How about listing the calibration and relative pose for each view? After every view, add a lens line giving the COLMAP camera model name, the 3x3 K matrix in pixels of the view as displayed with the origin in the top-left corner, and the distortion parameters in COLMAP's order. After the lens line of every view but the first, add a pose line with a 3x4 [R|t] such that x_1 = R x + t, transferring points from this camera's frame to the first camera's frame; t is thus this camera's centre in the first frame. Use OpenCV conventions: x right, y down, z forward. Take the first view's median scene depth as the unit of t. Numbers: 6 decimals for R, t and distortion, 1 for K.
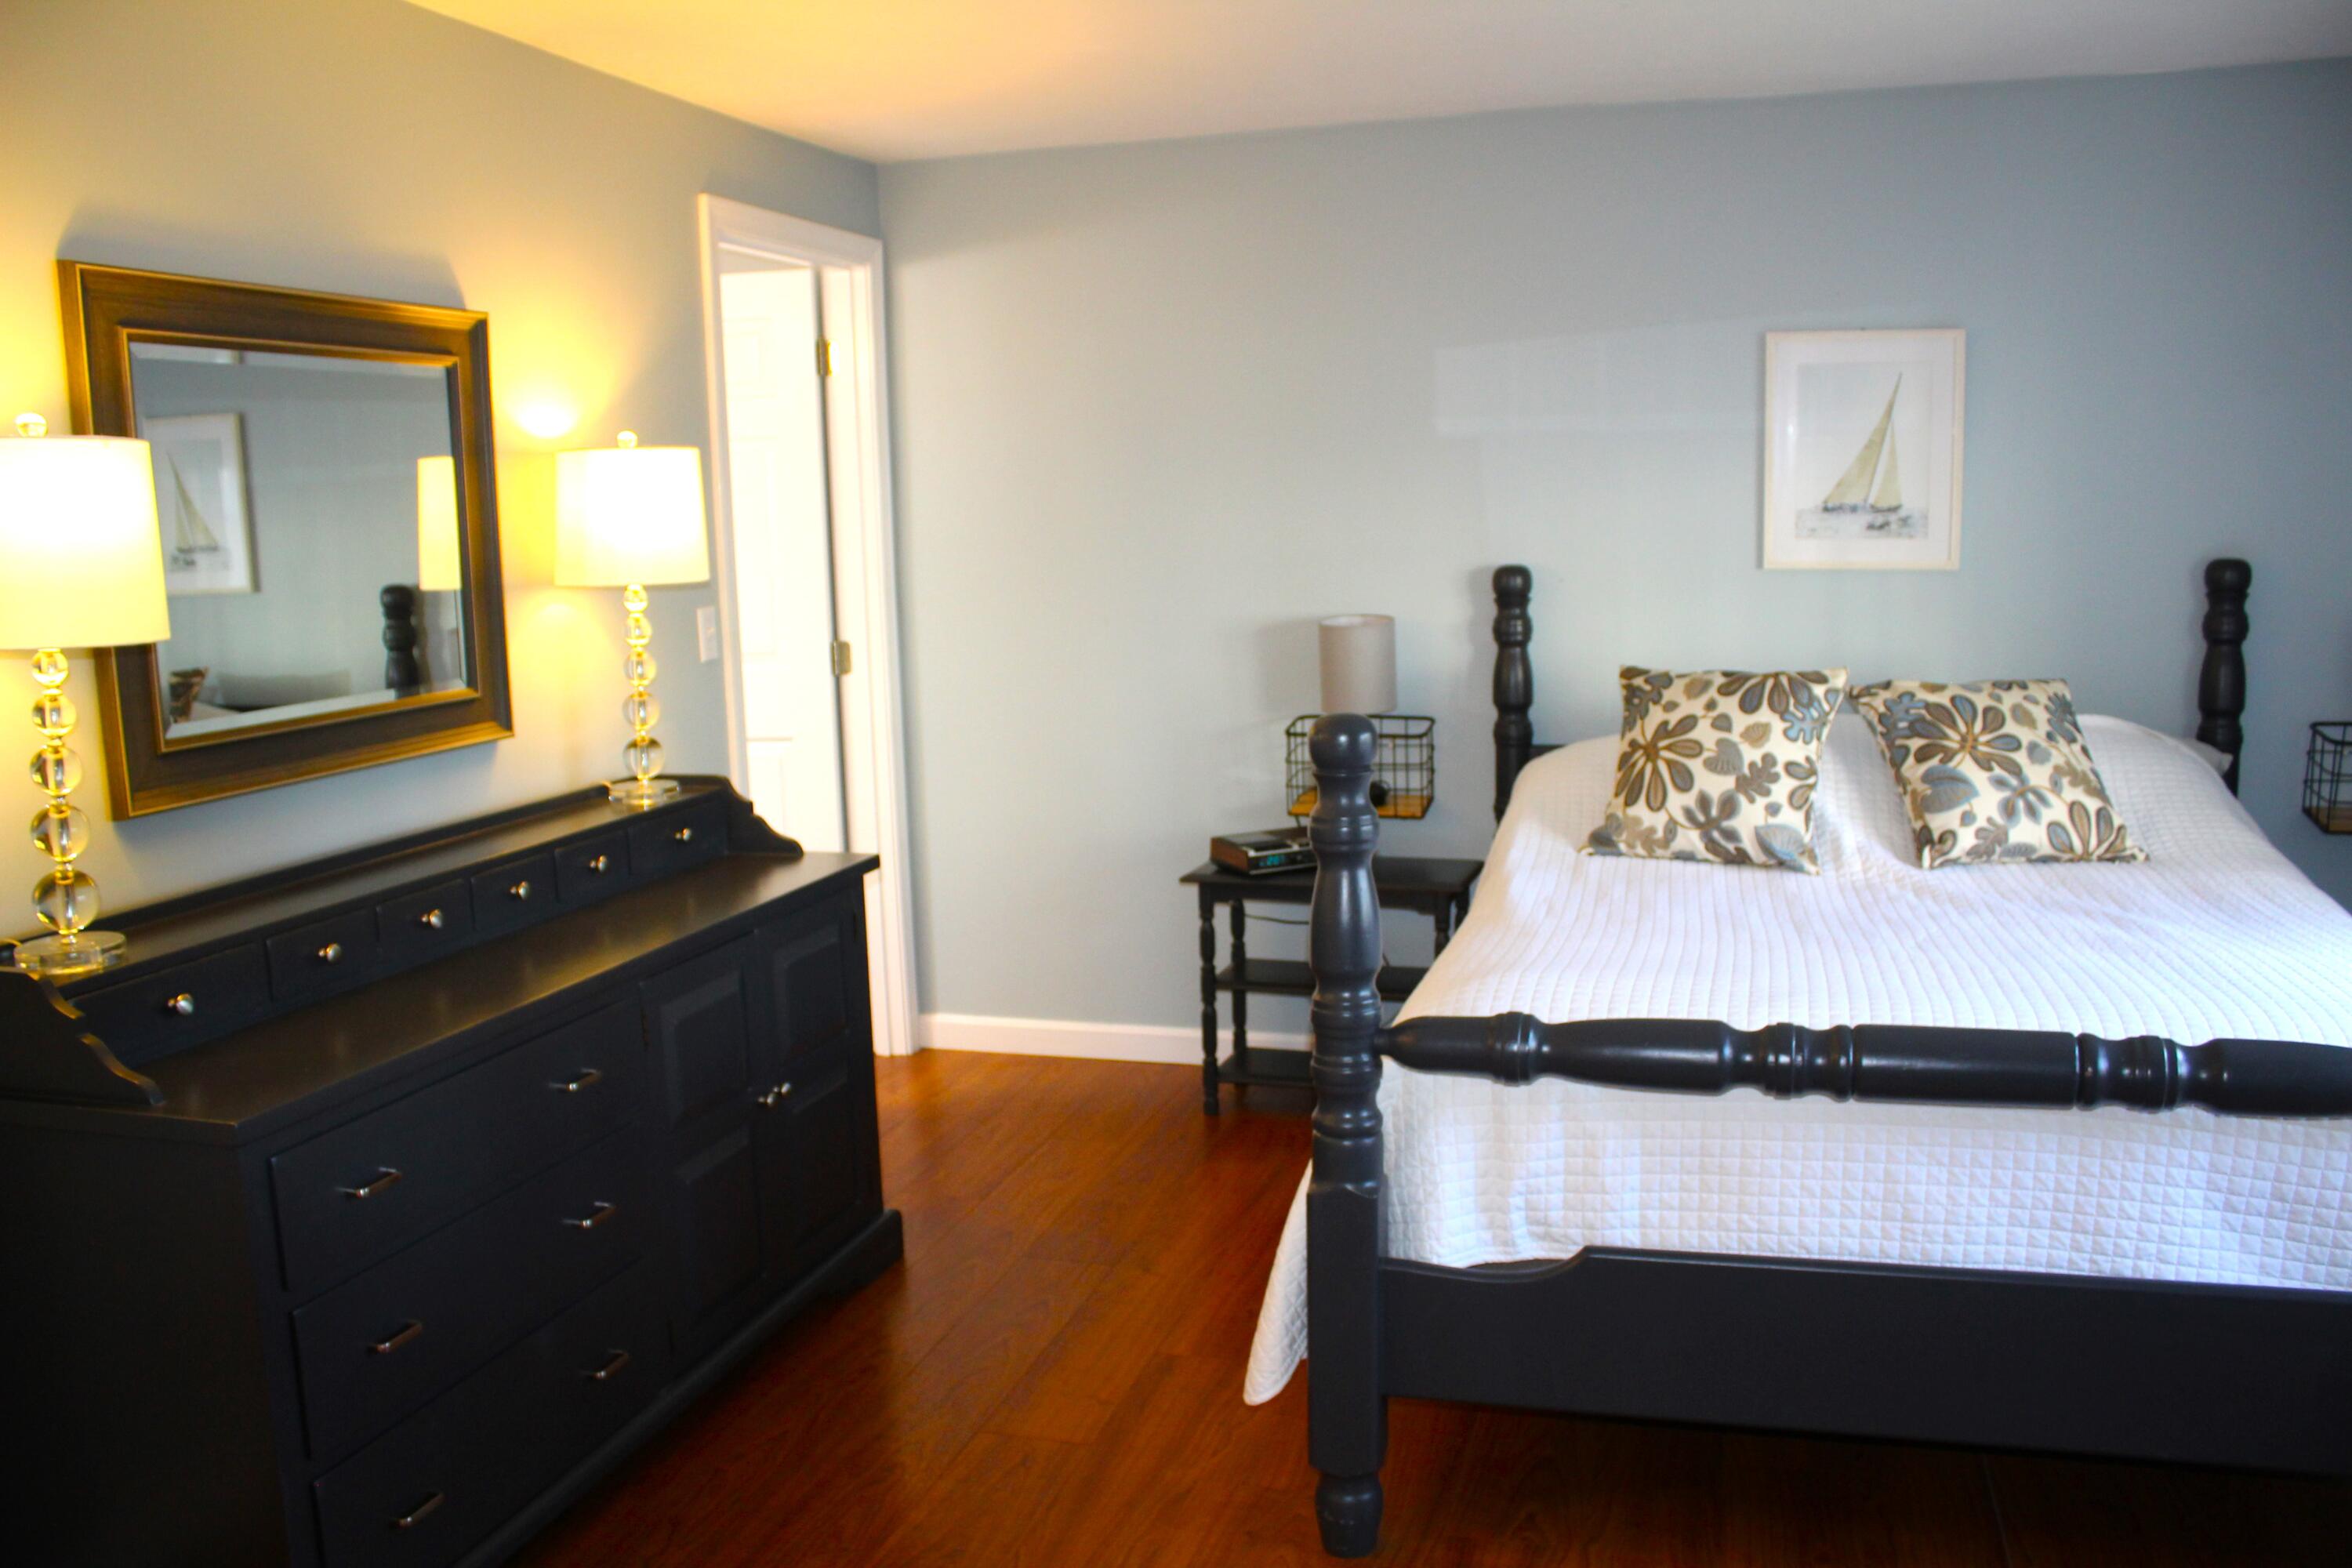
lens RADIAL K [[1941.4, 0, 1183.1], [0, 1941.4, 820.8], [0, 0, 1]] dist [-0.138084, 0.077153]
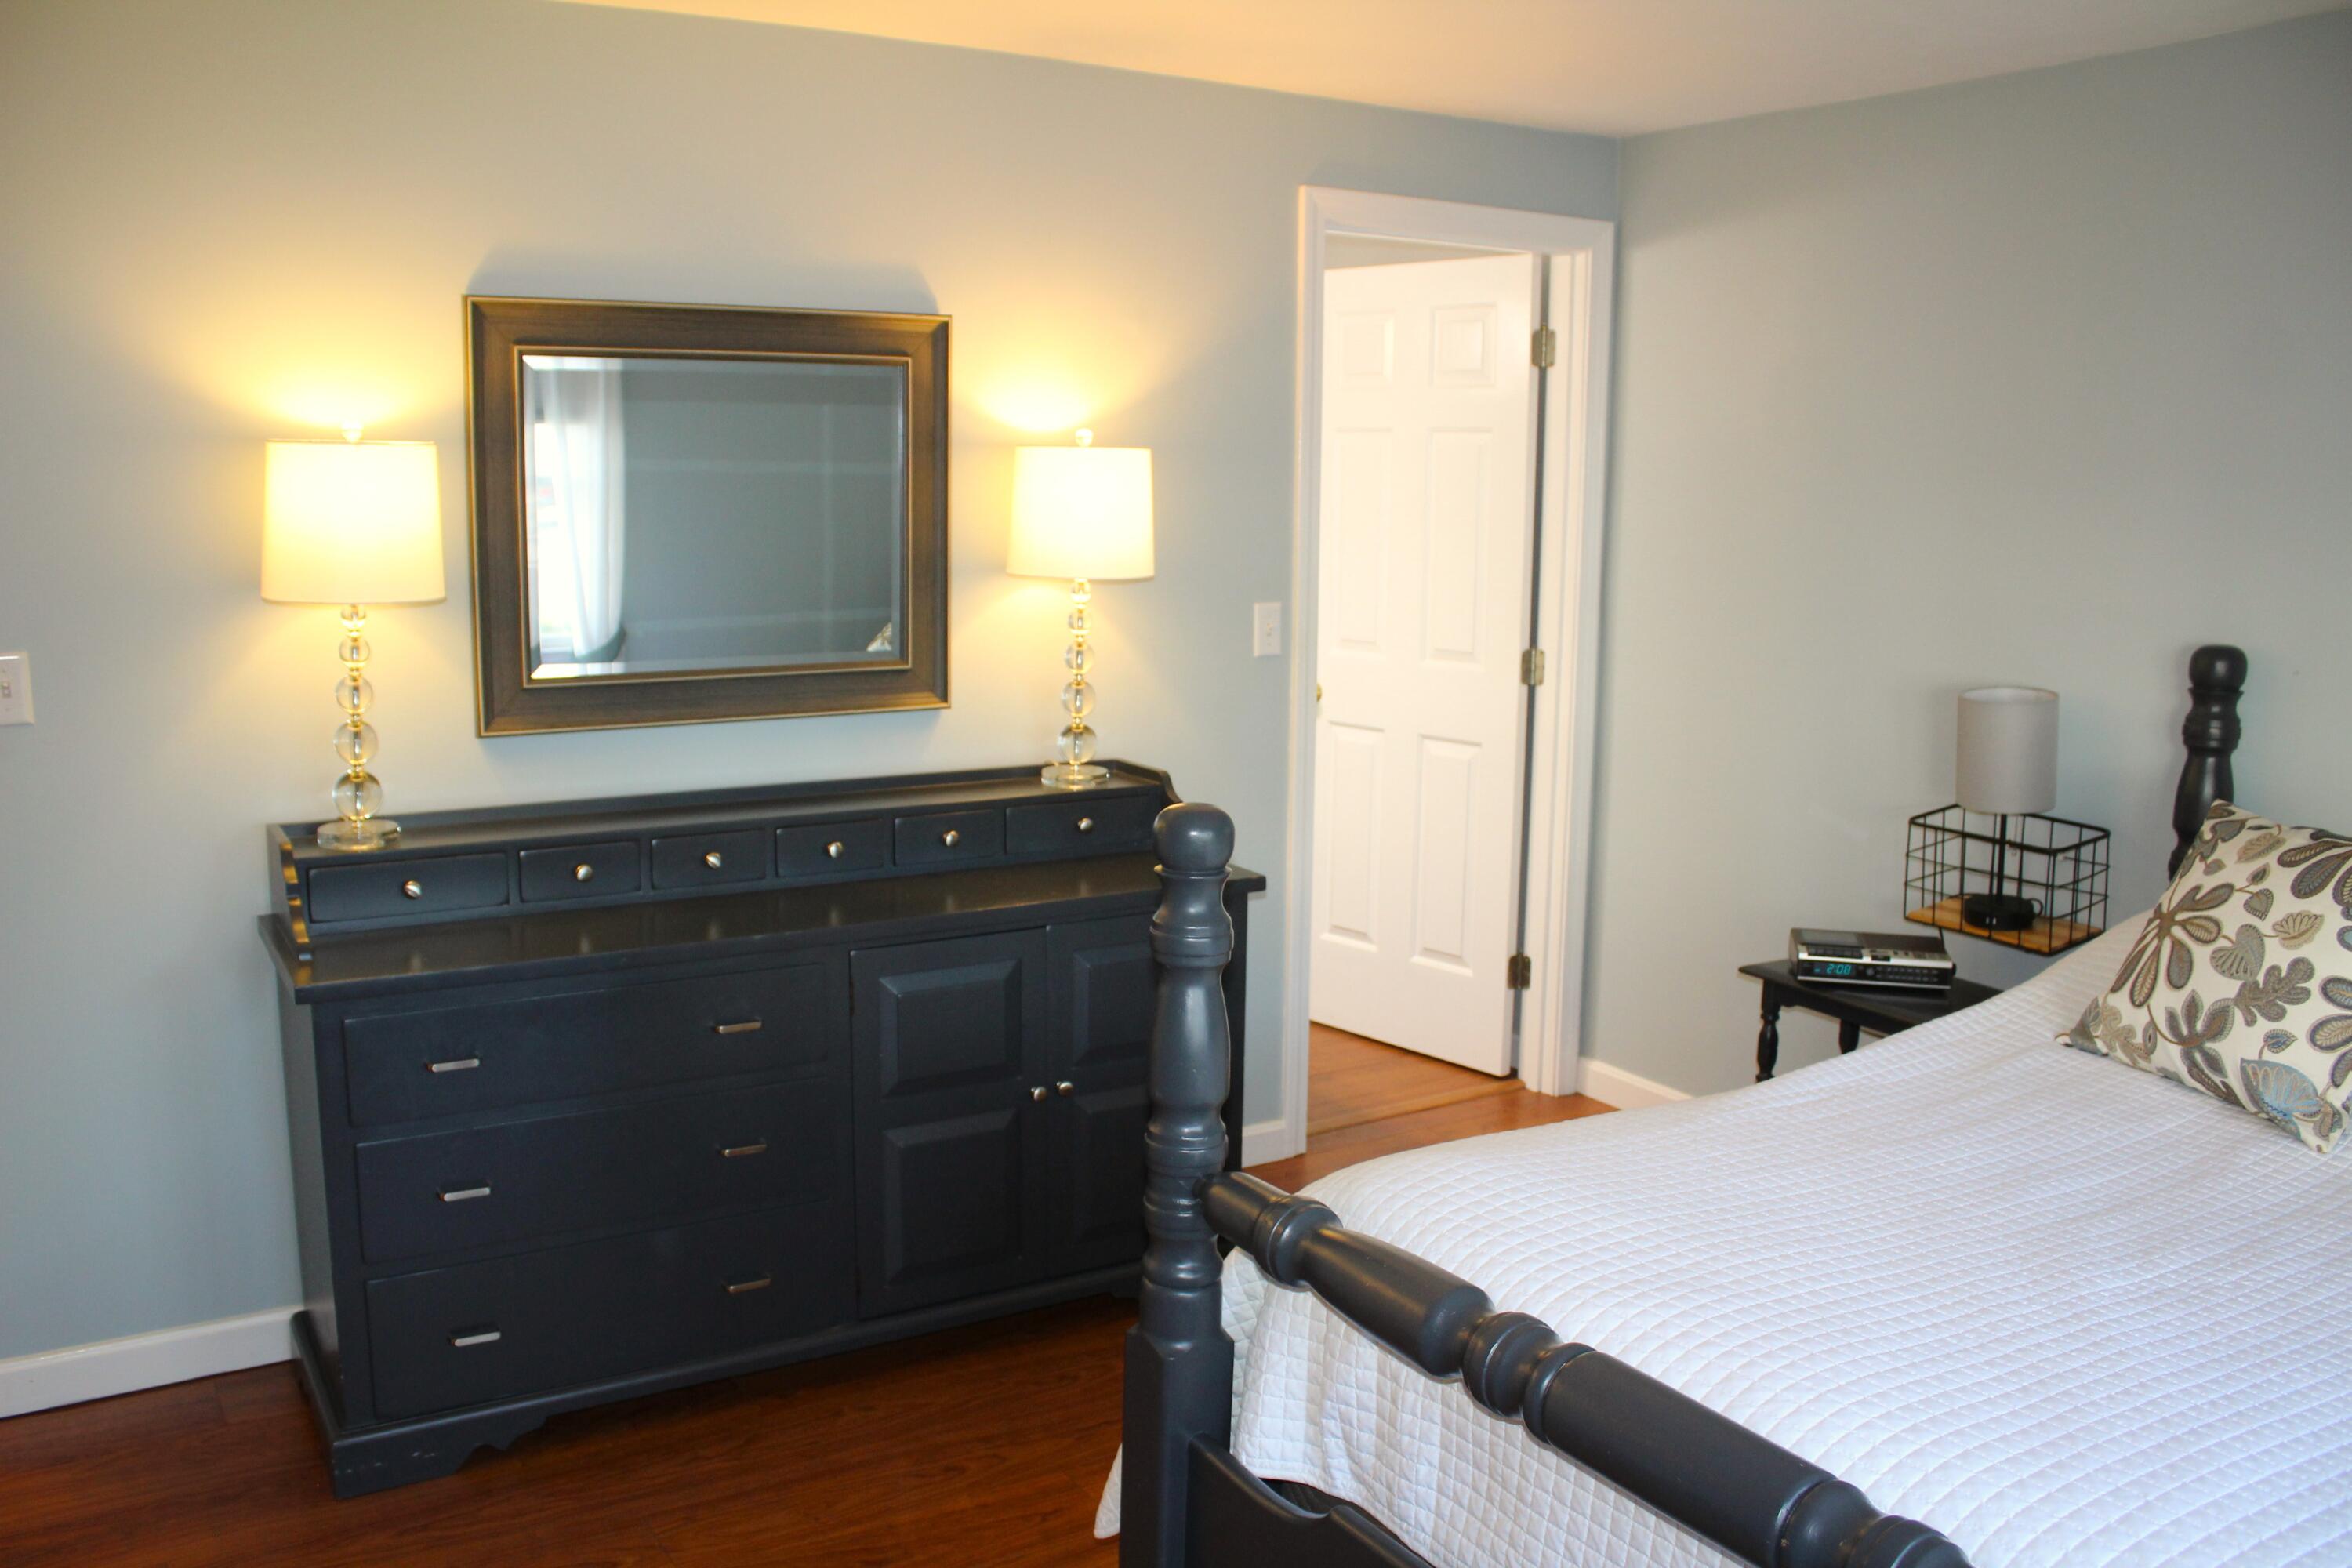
lens RADIAL K [[1941.4, 0, 1145.9], [0, 1941.4, 826.8], [0, 0, 1]] dist [-0.138084, 0.077153]
pose [[0.740361, 0.160467, -0.652775, 0.424905], [-0.143905, 0.986411, 0.079269, -0.074893], [0.656625, 0.035250, 0.753393, 0.228656]]
